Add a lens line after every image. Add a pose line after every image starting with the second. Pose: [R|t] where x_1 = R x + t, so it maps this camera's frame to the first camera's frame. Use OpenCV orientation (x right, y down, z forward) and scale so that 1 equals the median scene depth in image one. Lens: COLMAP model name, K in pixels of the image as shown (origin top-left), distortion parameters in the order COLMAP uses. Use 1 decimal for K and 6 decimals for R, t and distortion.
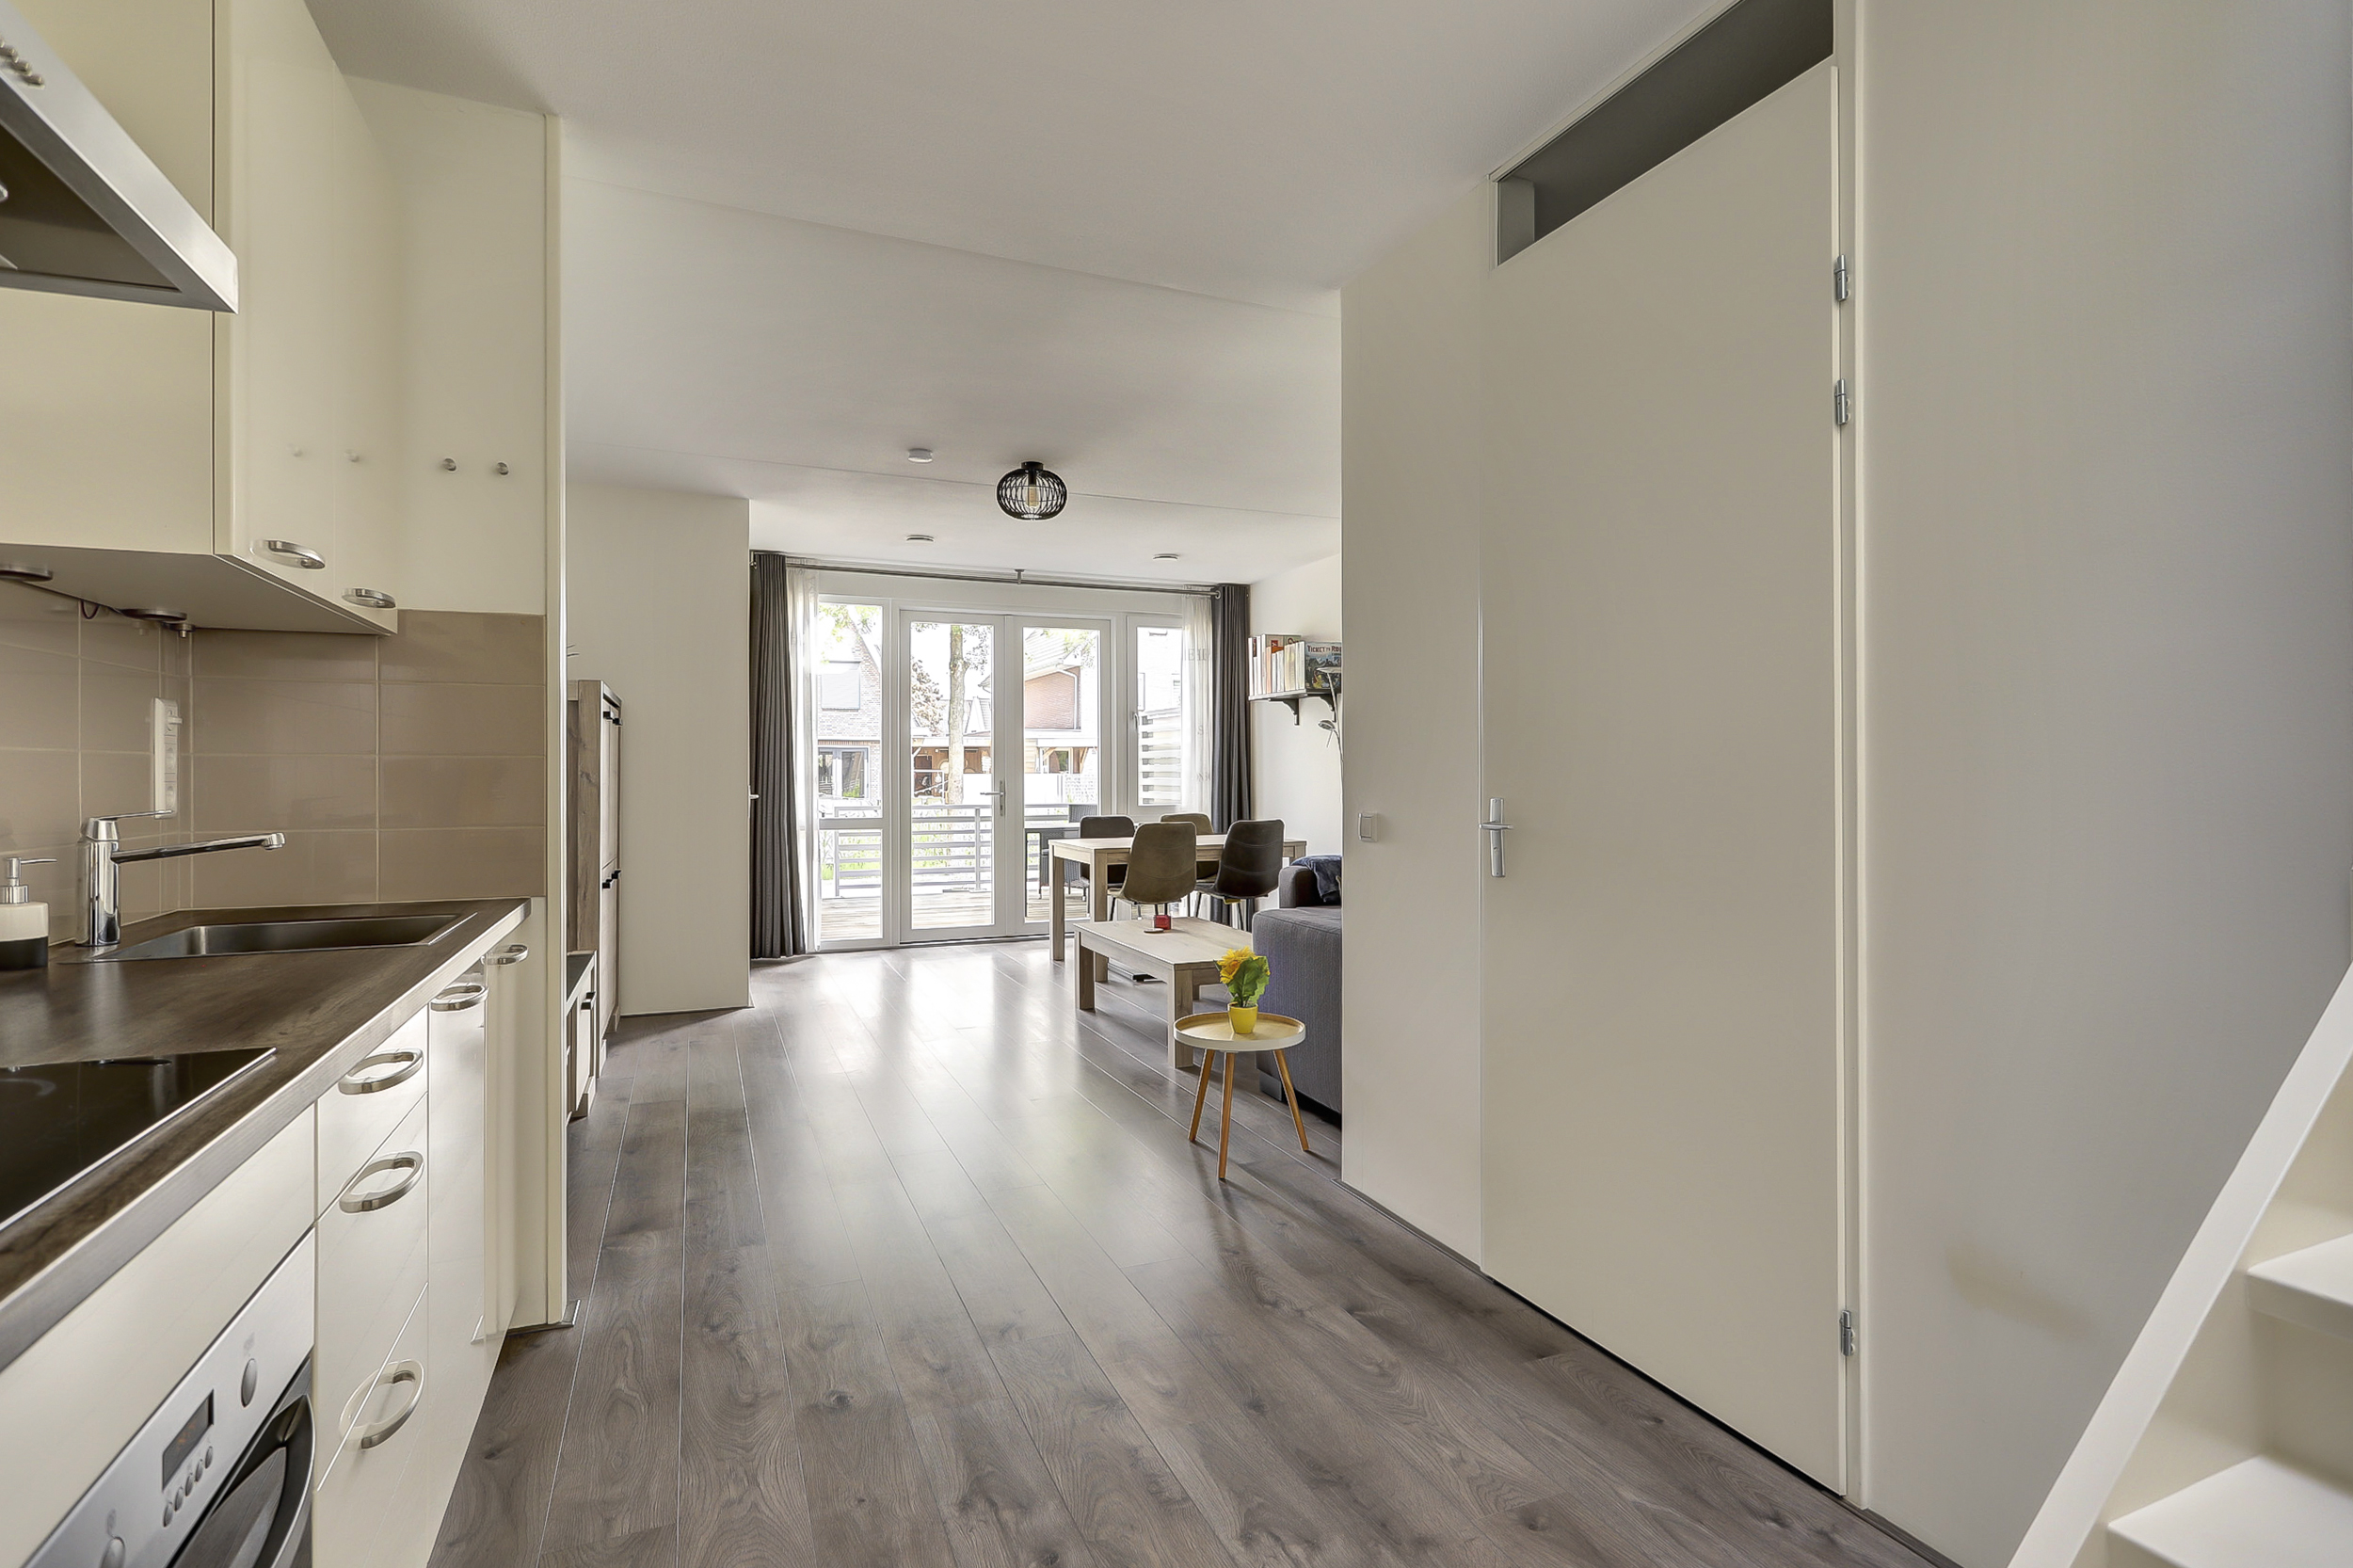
lens RADIAL K [[1129.1, 0, 1181.5], [0, 1129.1, 773.4], [0, 0, 1]] dist [-0.001101, 0.000214]
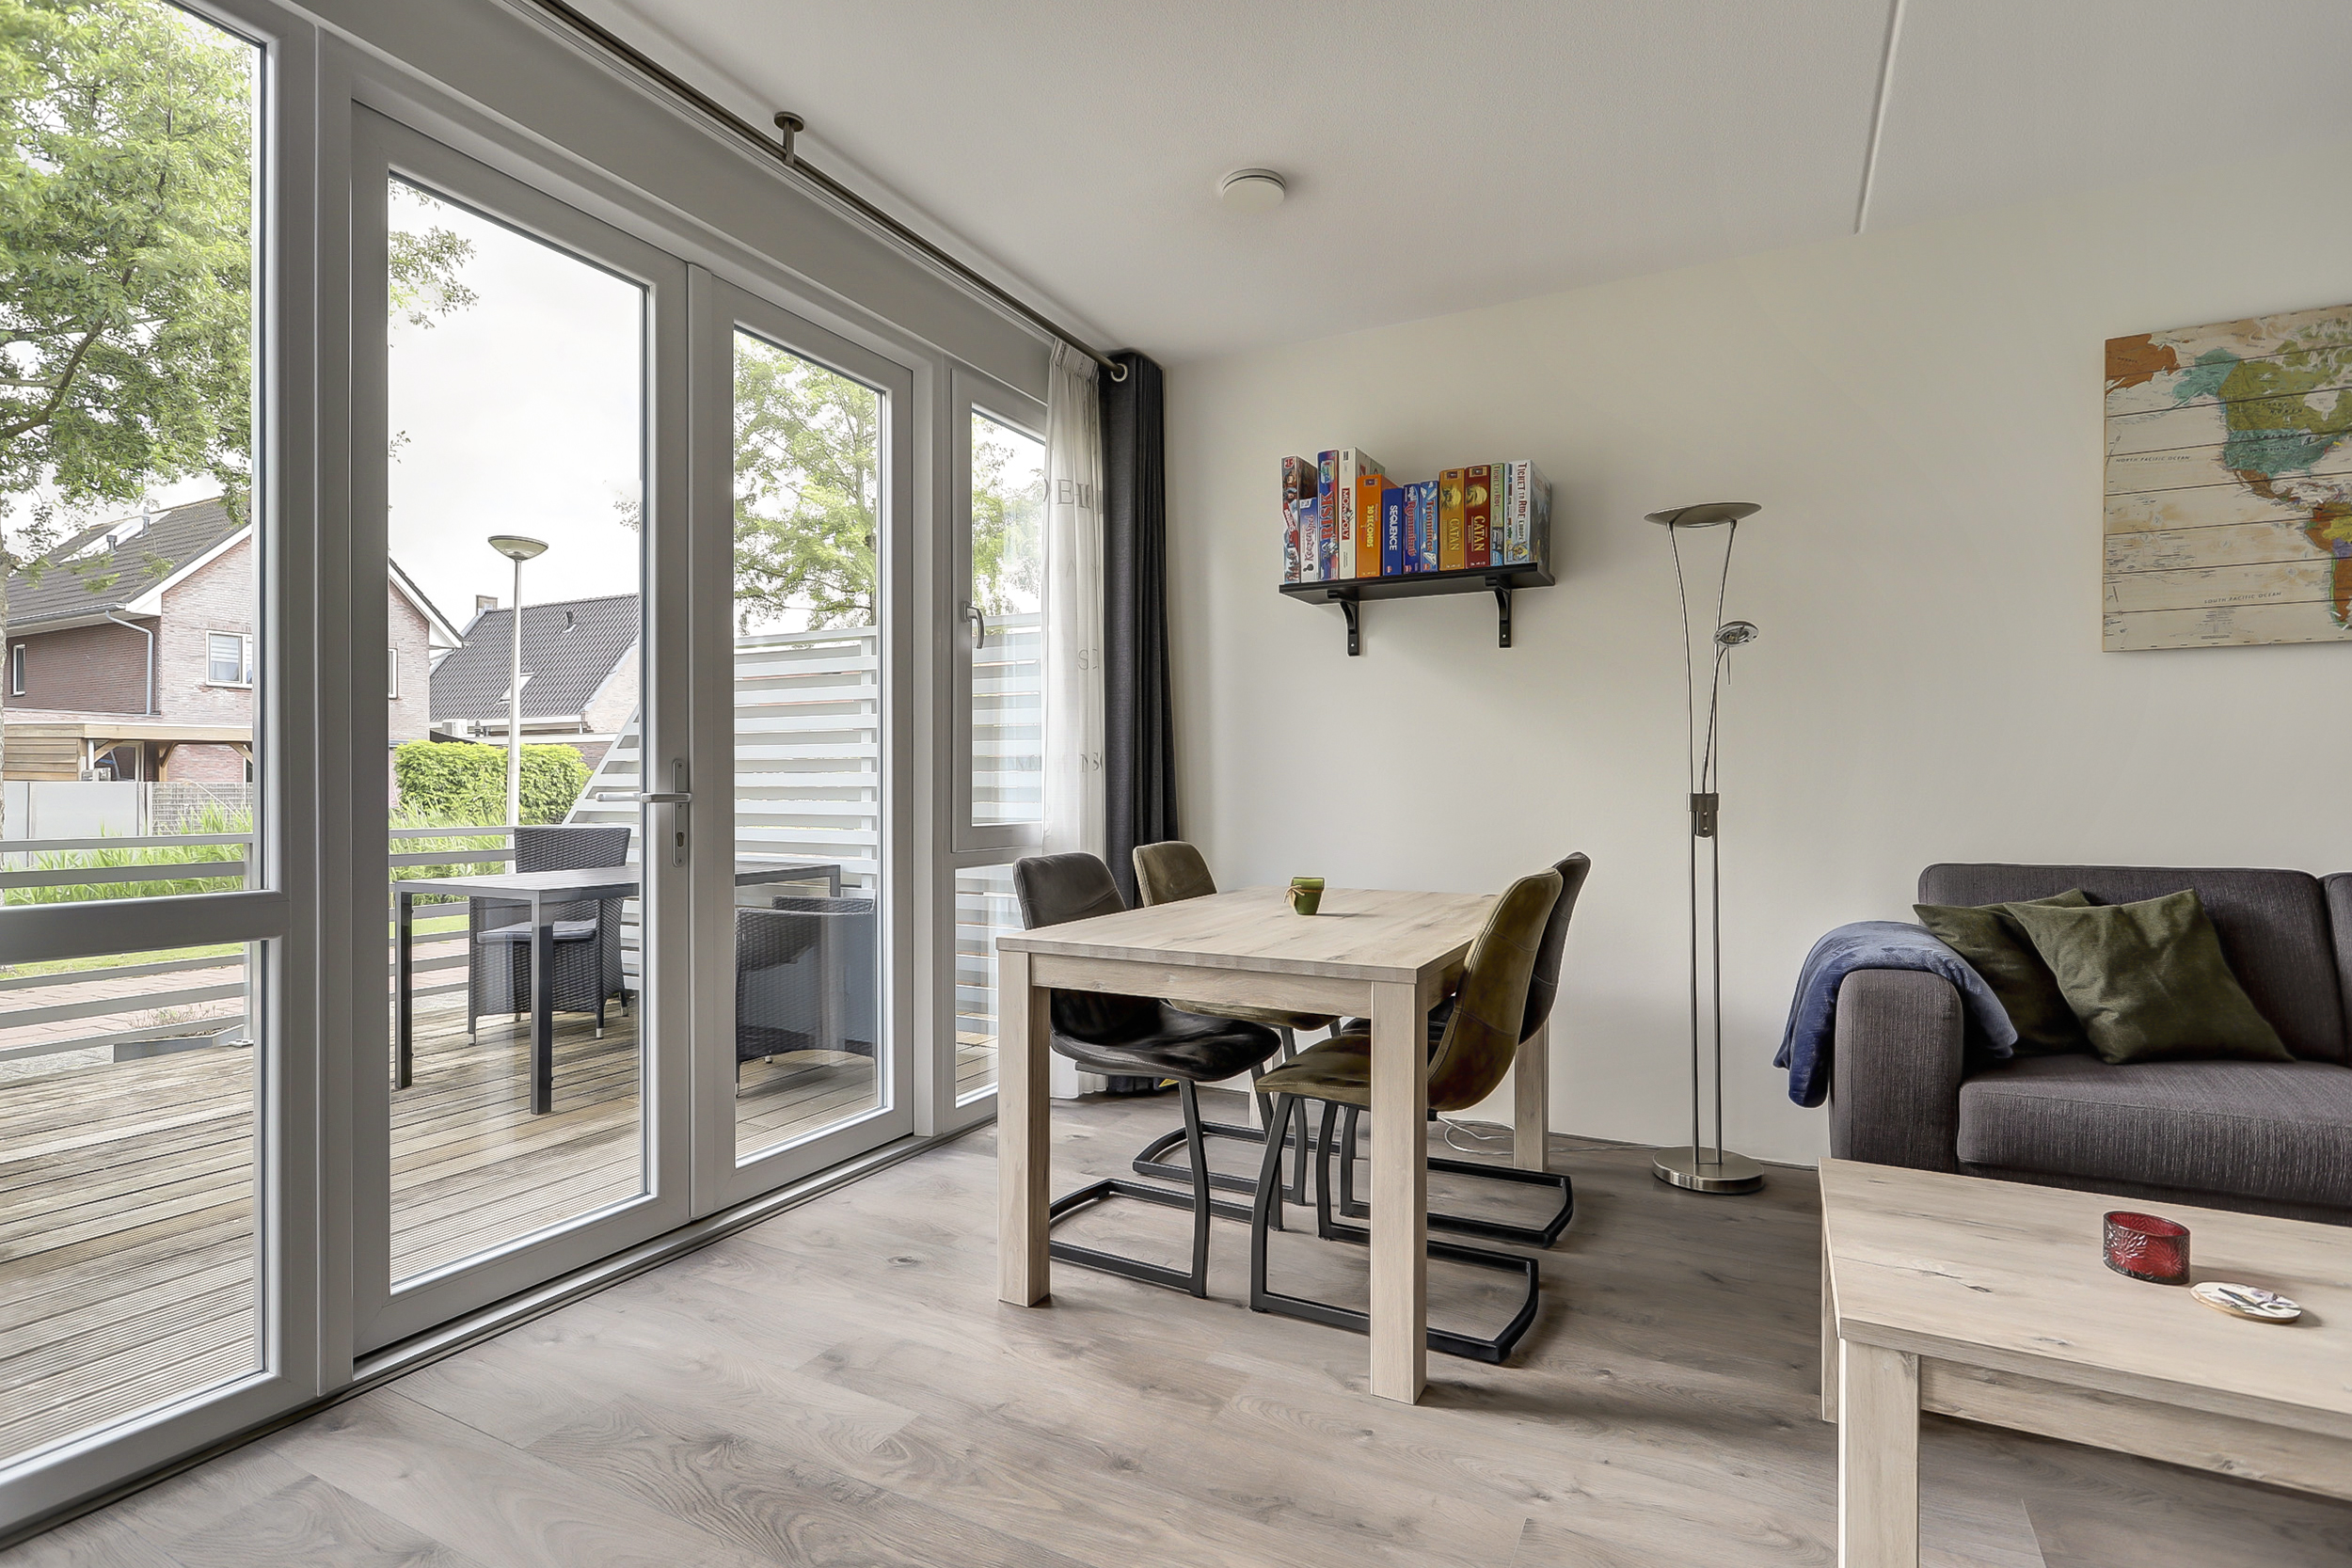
lens RADIAL K [[1129.3, 0, 1182.0], [0, 1129.3, 794.2], [0, 0, 1]] dist [-0.000589, 0.000048]
pose [[0.772352, 0.000216, 0.635195, -0.312639], [-0.003313, 0.999988, 0.003688, 0.018443], [-0.635187, -0.004953, 0.772343, 0.793249]]
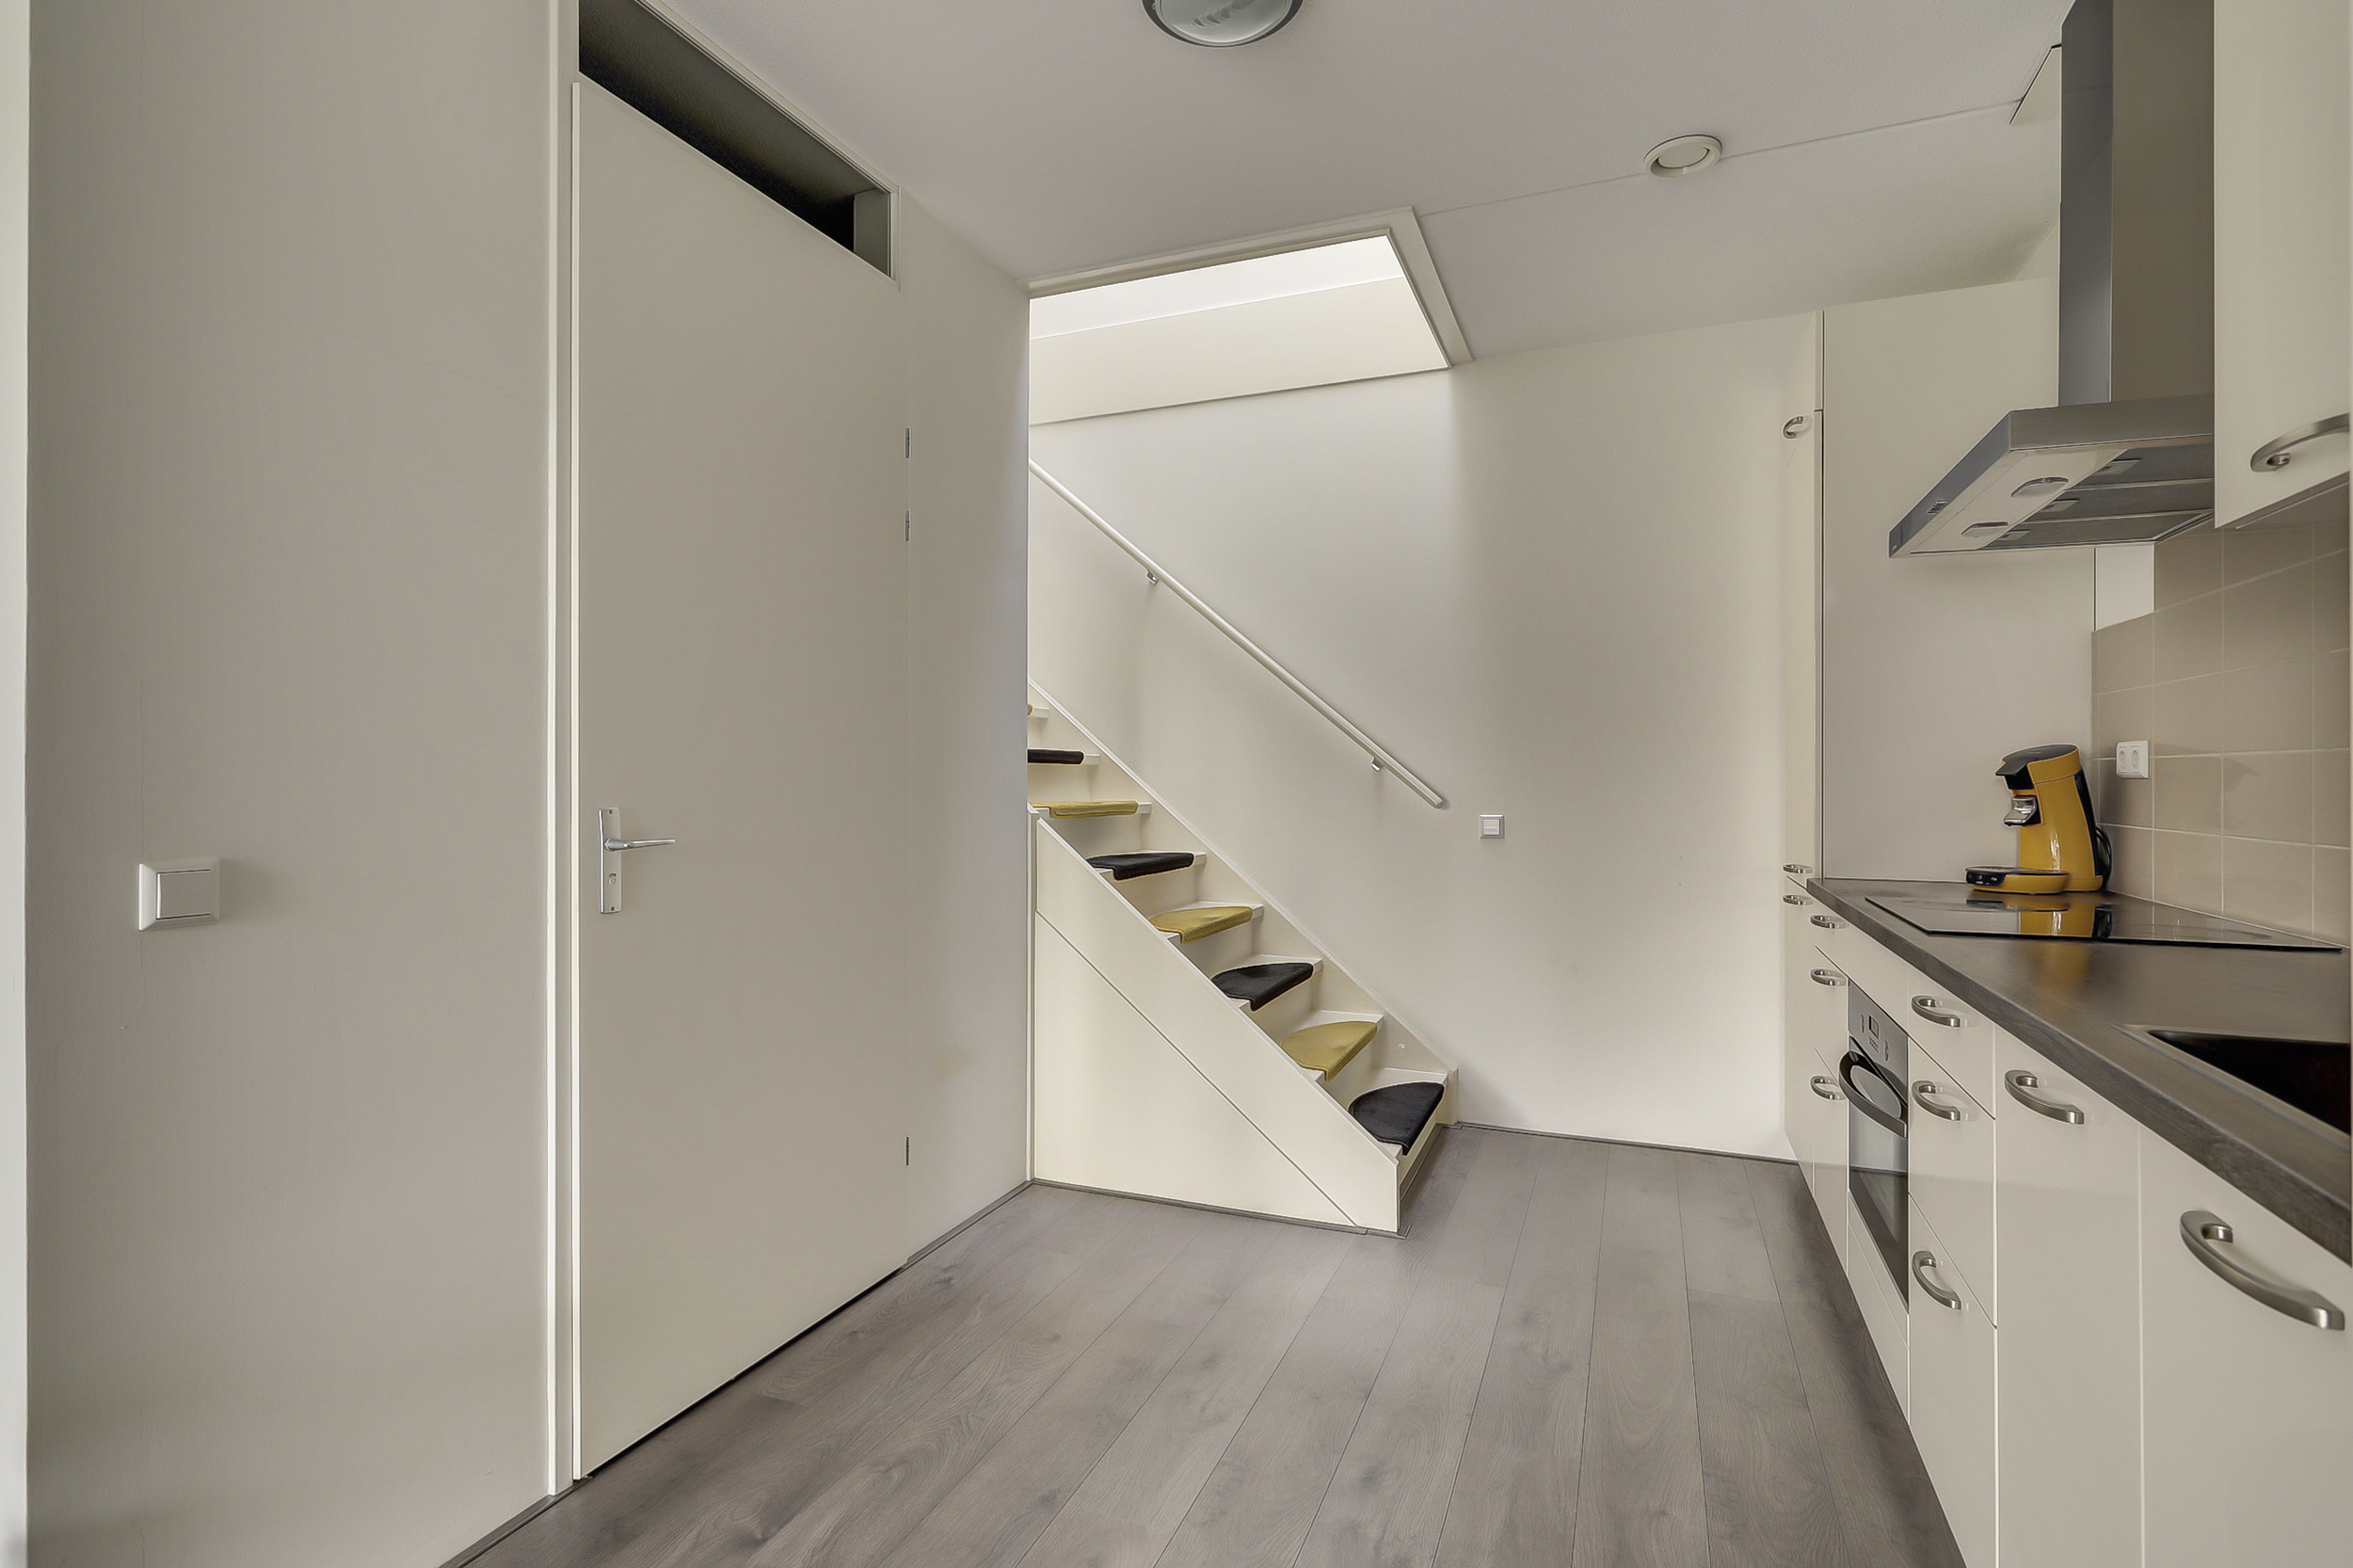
lens RADIAL K [[1129.1, 0, 1181.5], [0, 1129.1, 773.4], [0, 0, 1]] dist [-0.001101, 0.000214]
pose [[-0.699809, 0.004773, 0.714314, -0.201238], [0.001319, 0.999985, -0.005389, 0.001752], [-0.714328, -0.002829, -0.699805, 0.491296]]
